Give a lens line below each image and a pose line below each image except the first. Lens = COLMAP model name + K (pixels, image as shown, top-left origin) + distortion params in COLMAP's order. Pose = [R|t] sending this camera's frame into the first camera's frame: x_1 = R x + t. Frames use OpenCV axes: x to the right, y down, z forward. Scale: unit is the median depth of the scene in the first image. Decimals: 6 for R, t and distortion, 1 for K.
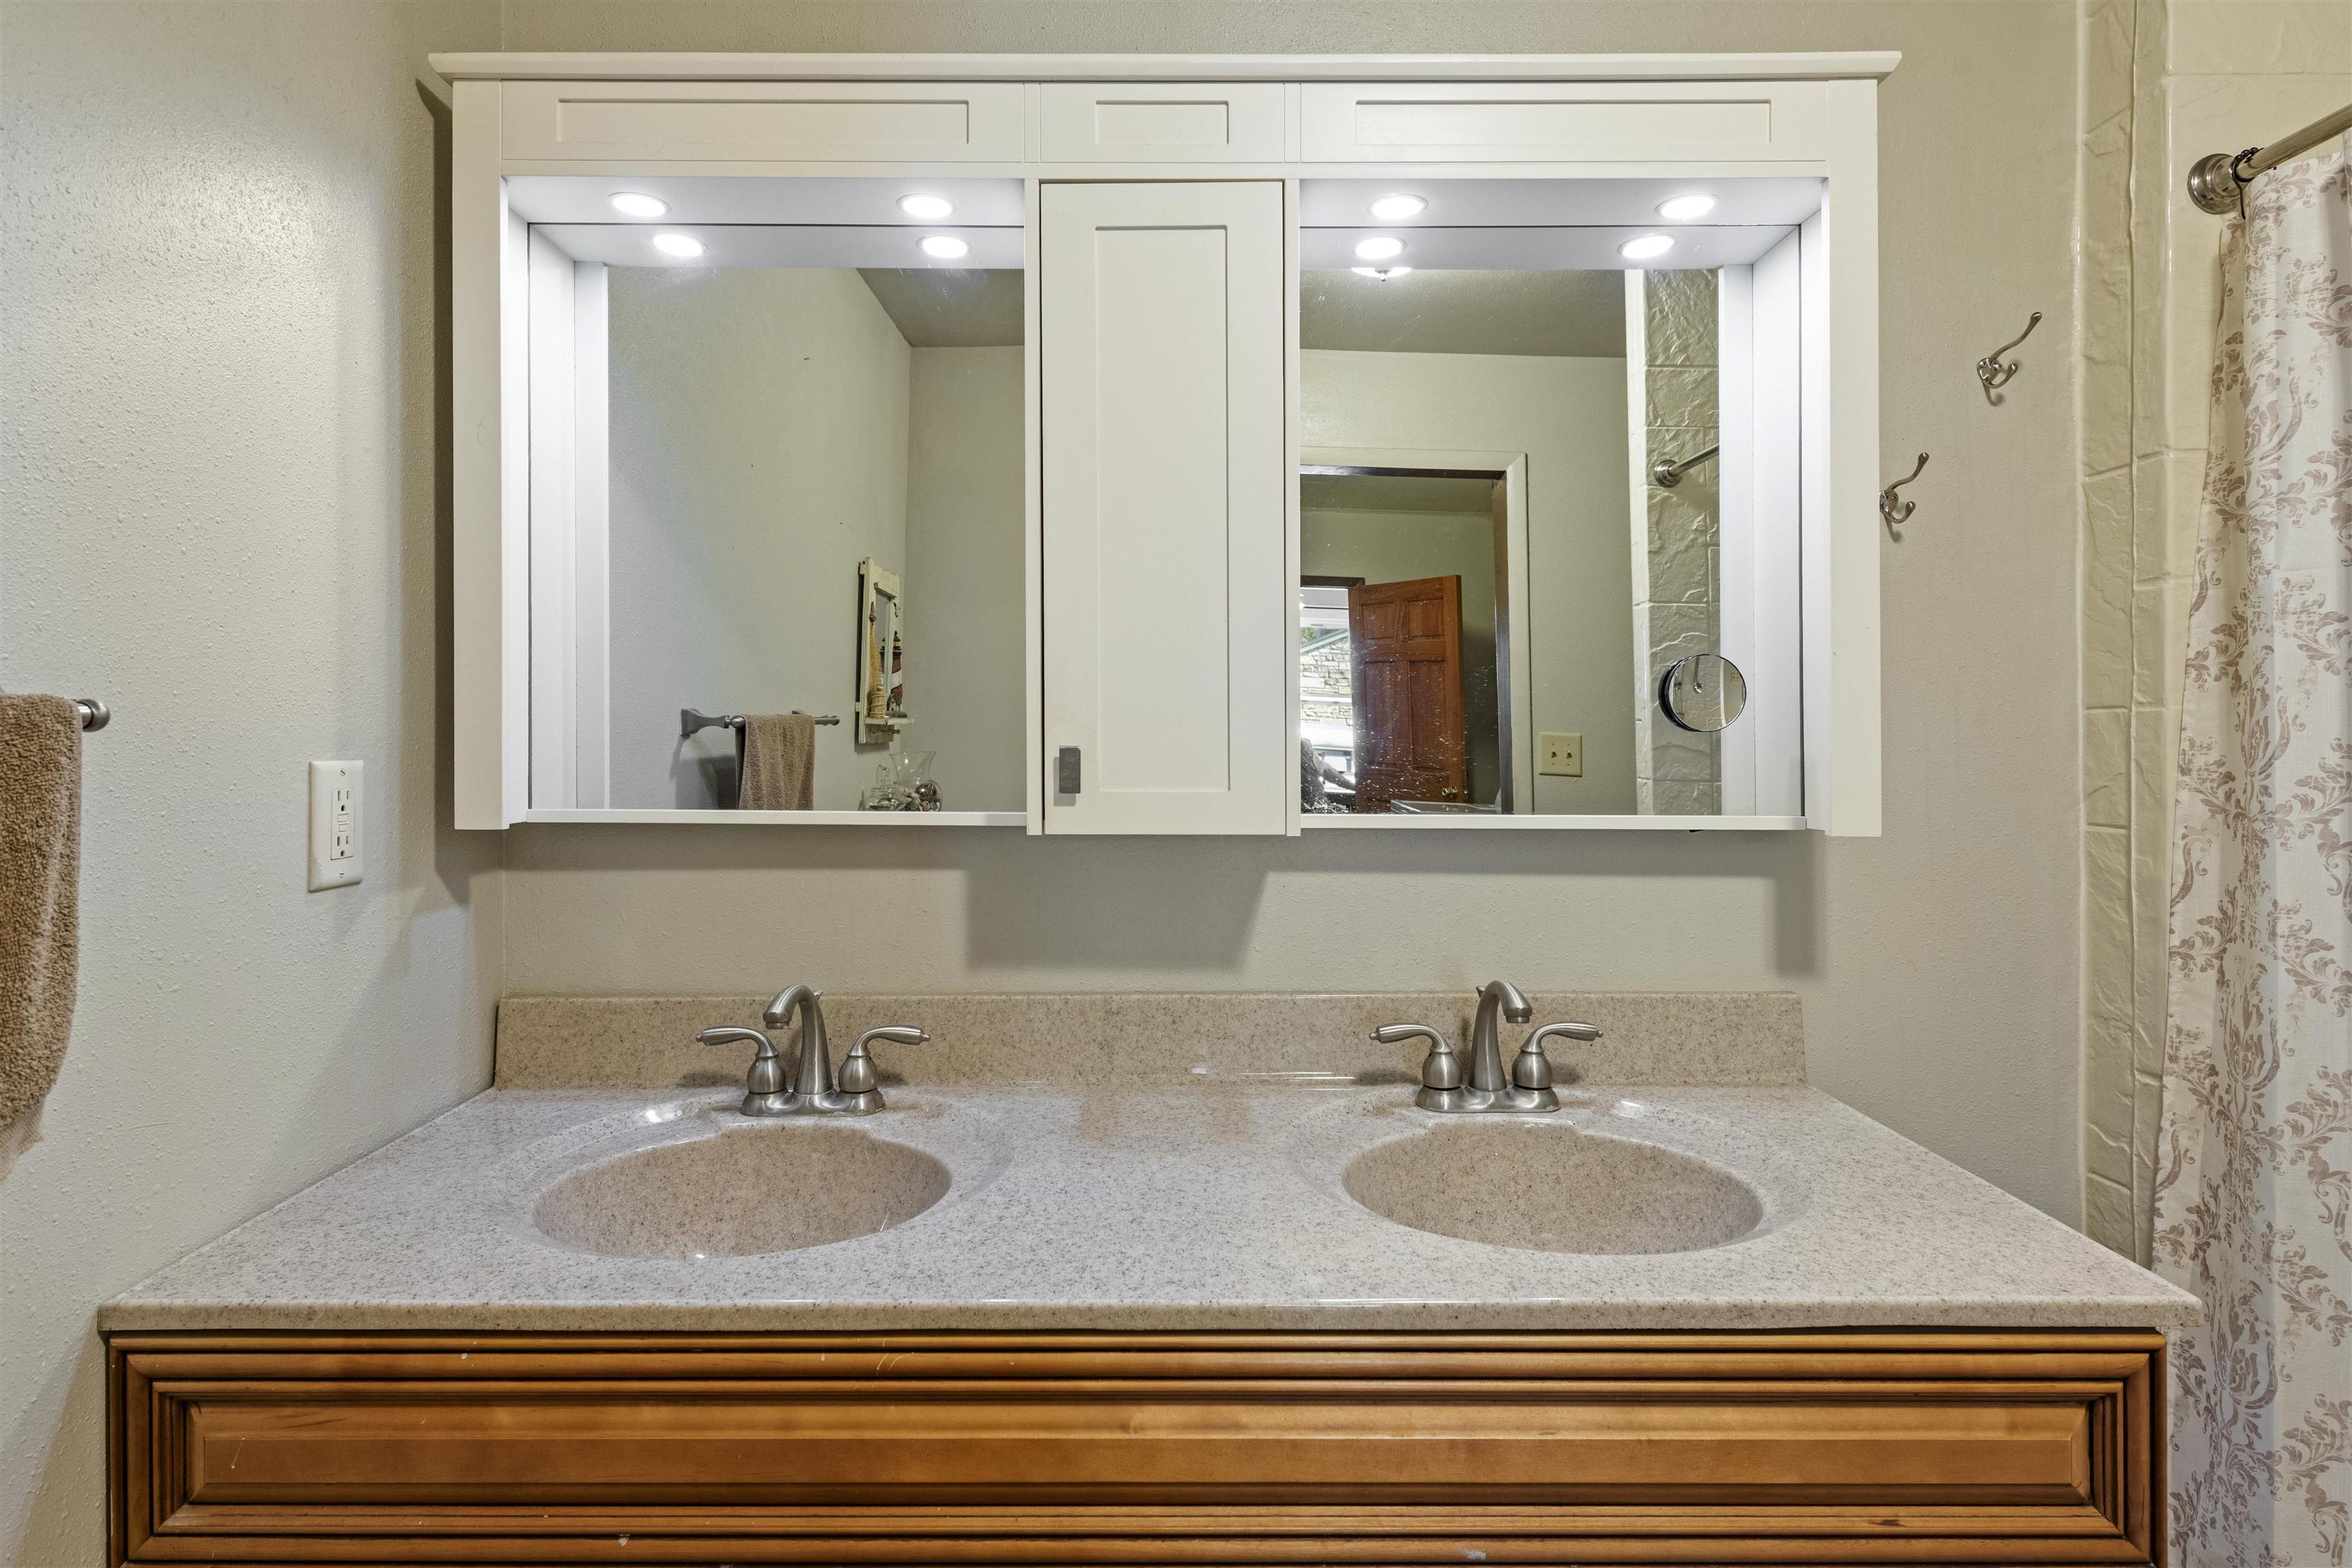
lens RADIAL K [[1186.7, 0, 1164.6], [0, 1186.7, 738.8], [0, 0, 1]] dist [-0.003089, -0.000889]
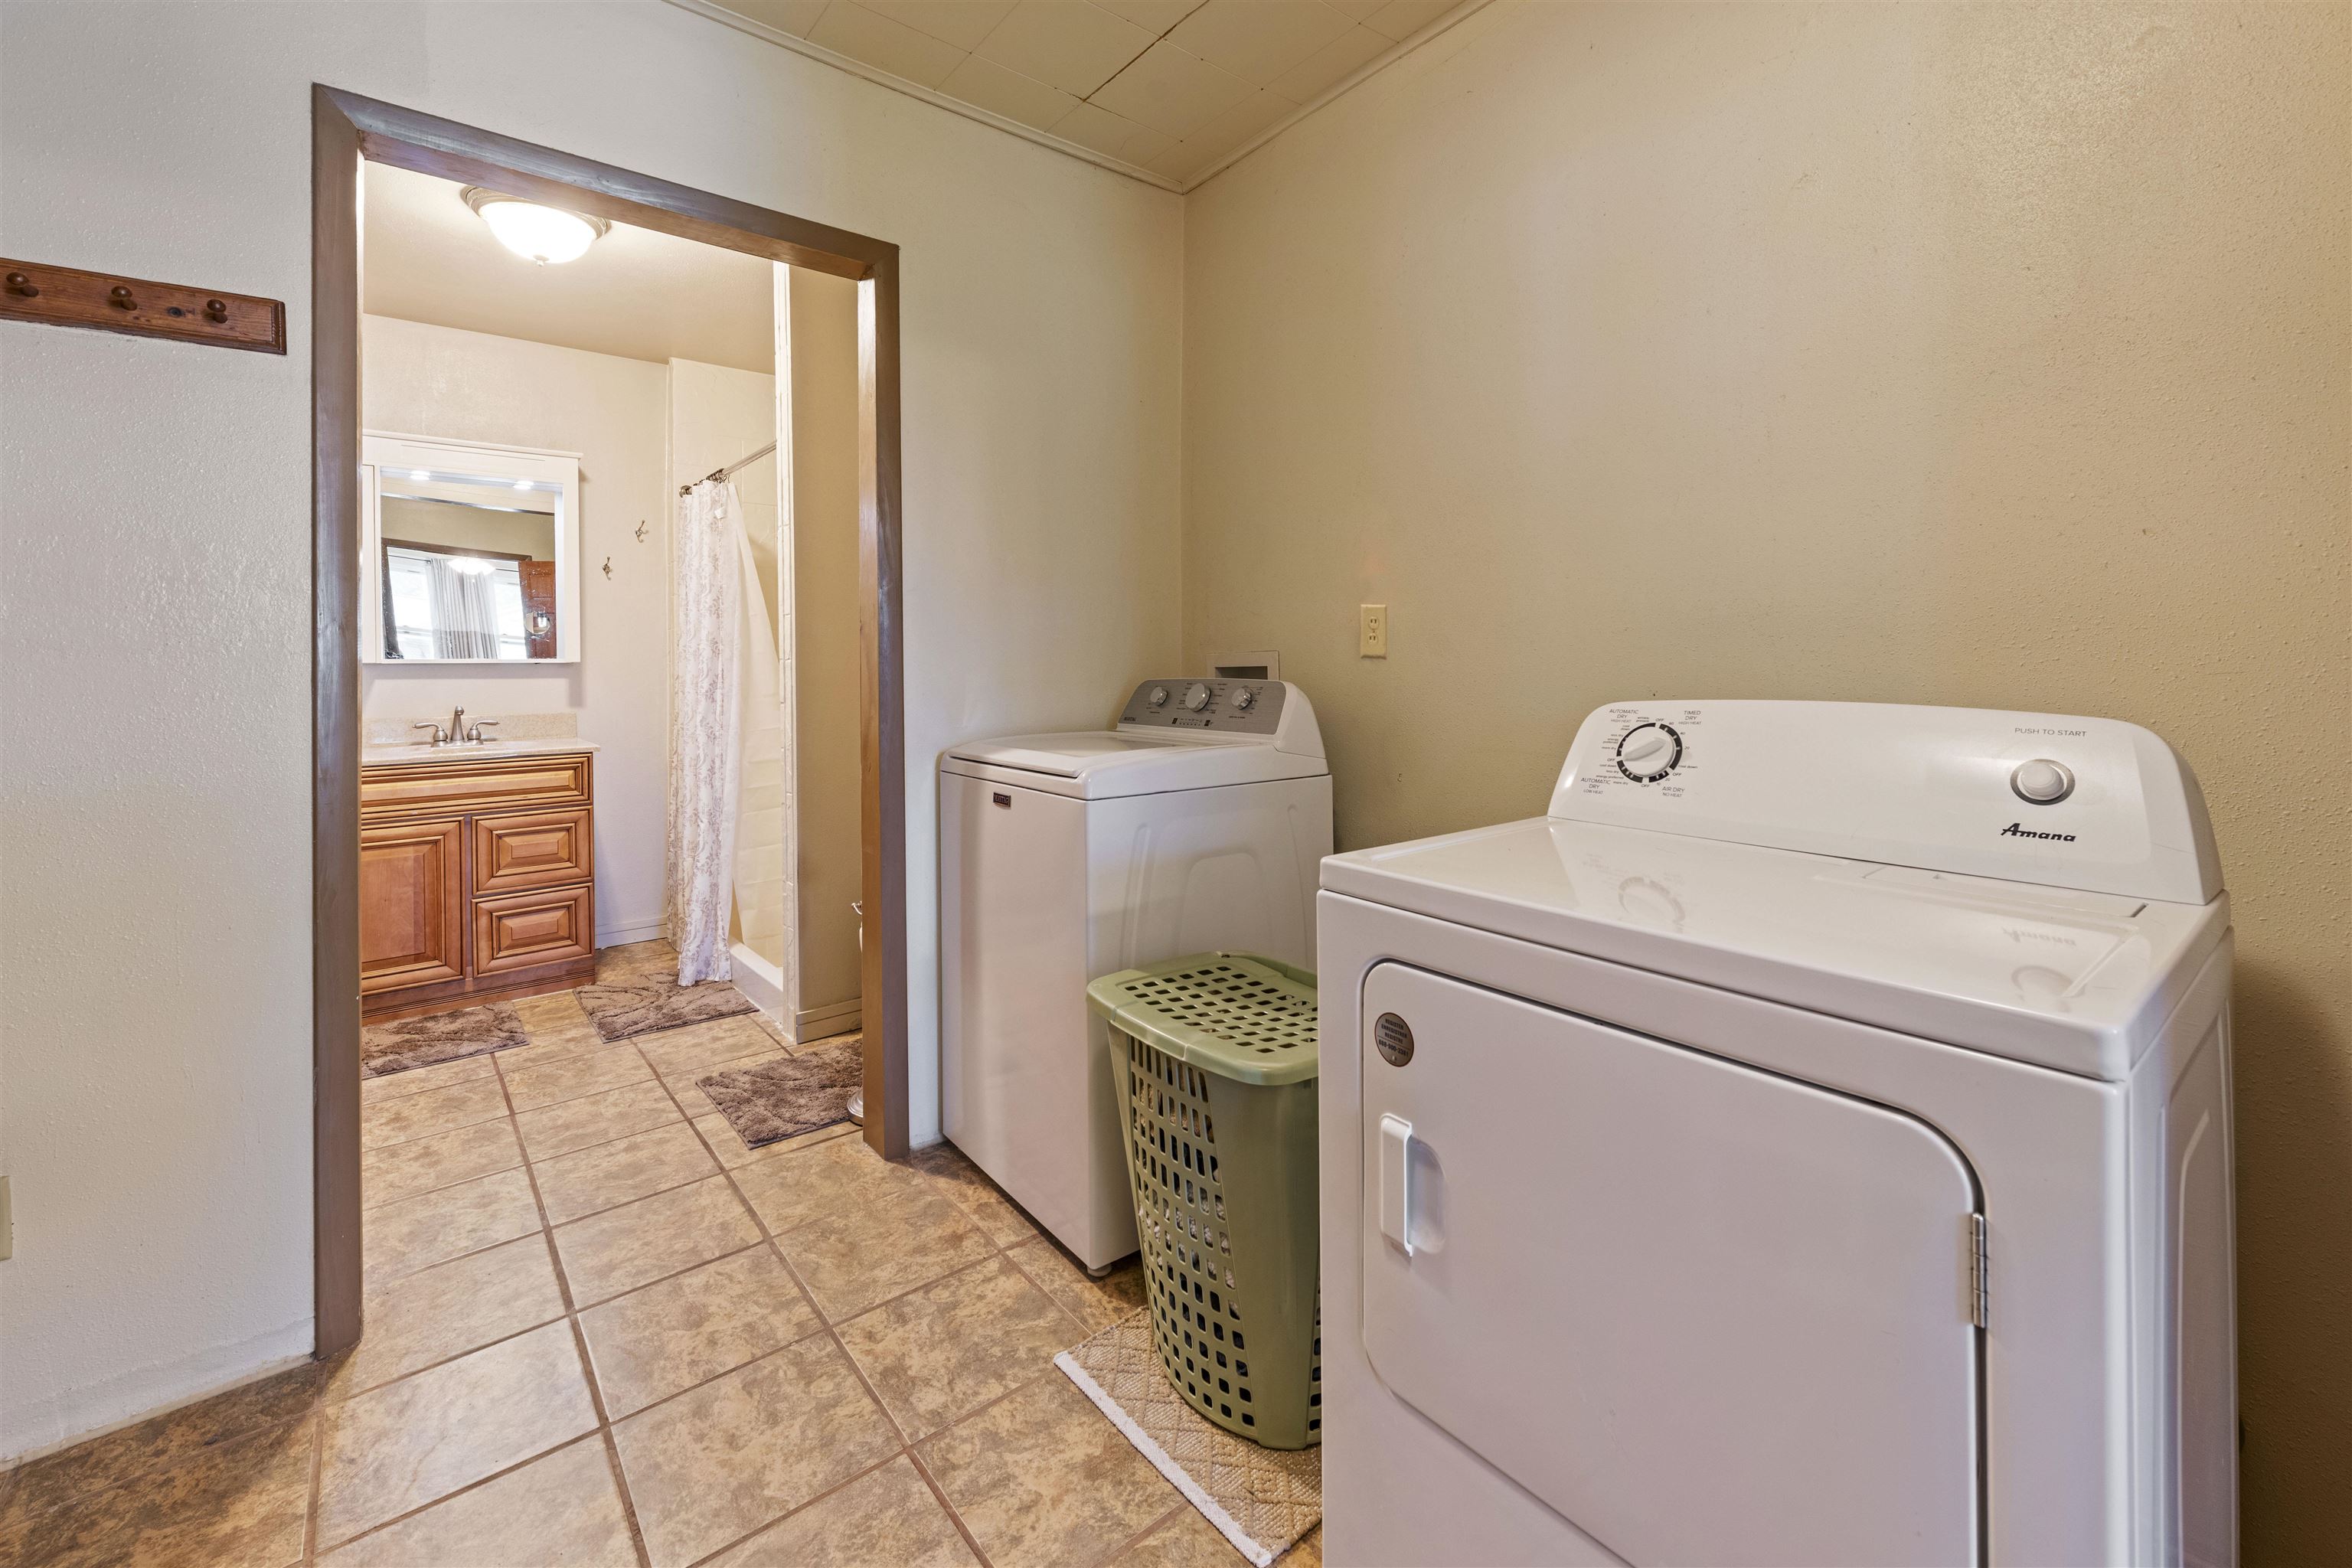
lens RADIAL K [[968.7, 0, 1176.8], [0, 968.7, 674.2], [0, 0, 1]] dist [0.000761, 0.000067]
pose [[0.774971, -0.015048, 0.631817, 0.124537], [0.012560, 0.999886, 0.008408, 0.113346], [-0.631872, 0.001420, 0.775072, -2.468154]]
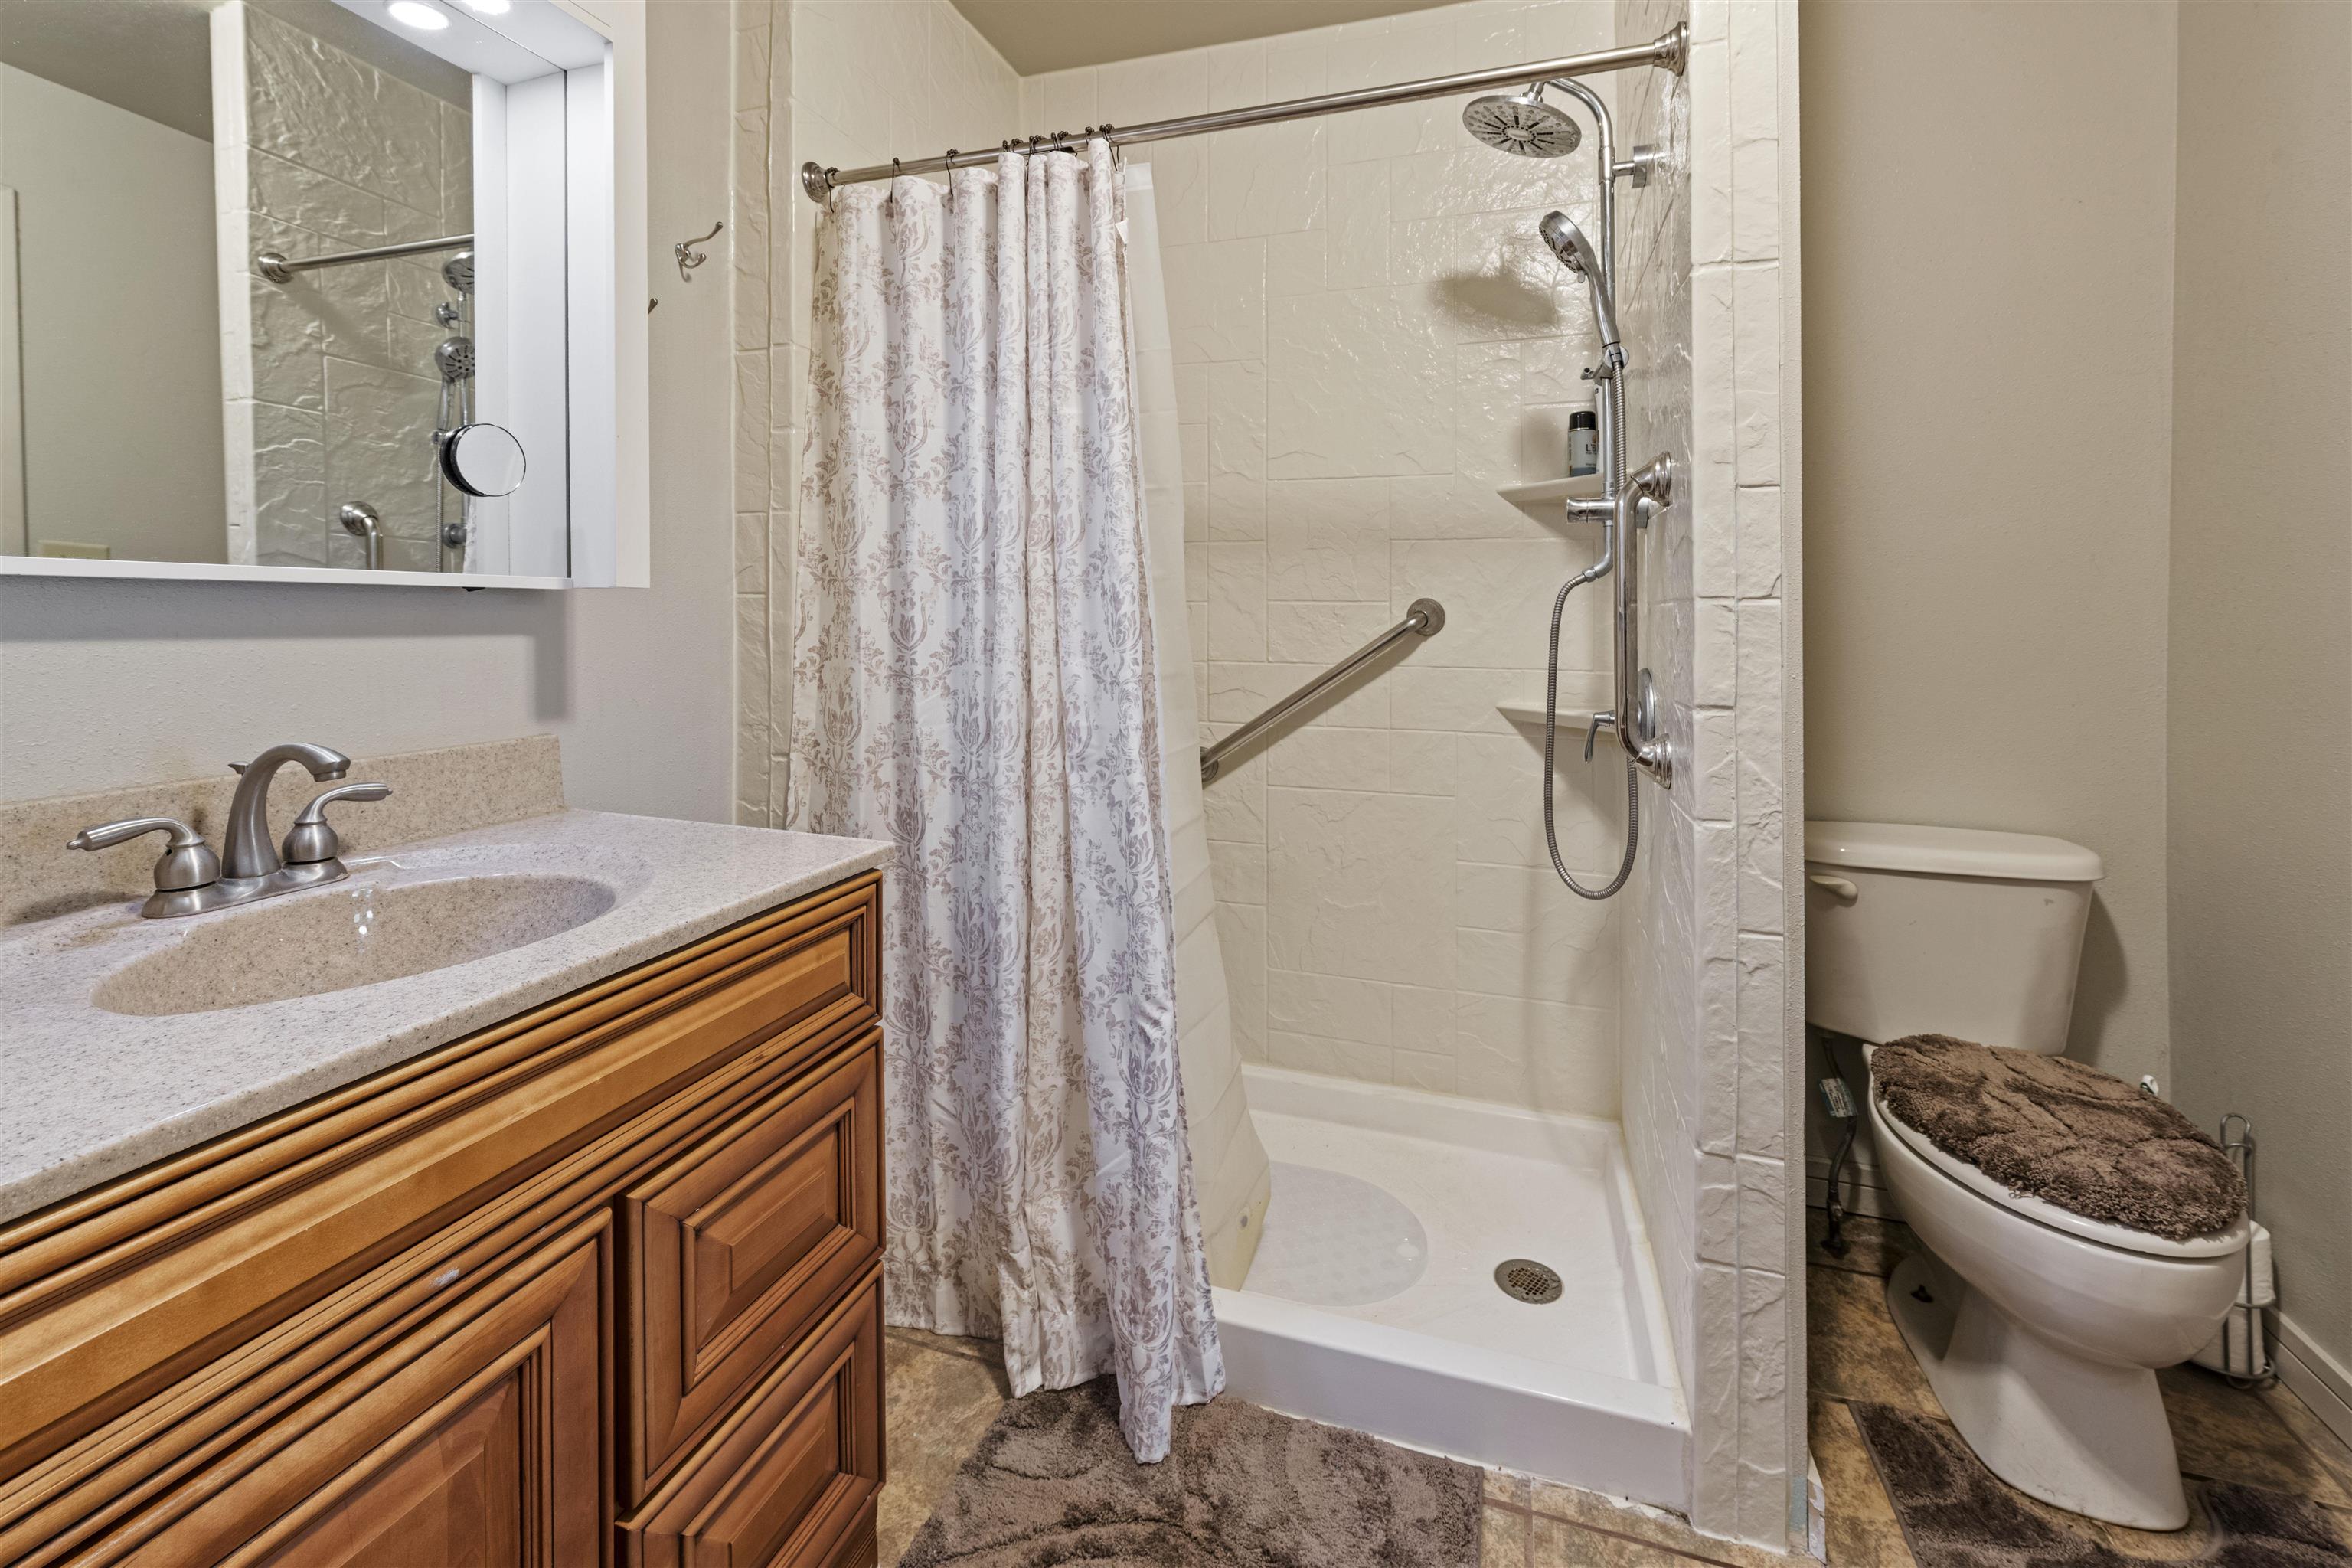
lens RADIAL K [[993.3, 0, 1167.7], [0, 993.3, 615.9], [0, 0, 1]] dist [0.001173, -0.000144]
pose [[0.315683, -0.001439, 0.948864, -0.216857], [-0.003870, 0.999989, 0.002804, 0.102231], [-0.948857, -0.004557, 0.315674, 0.134295]]
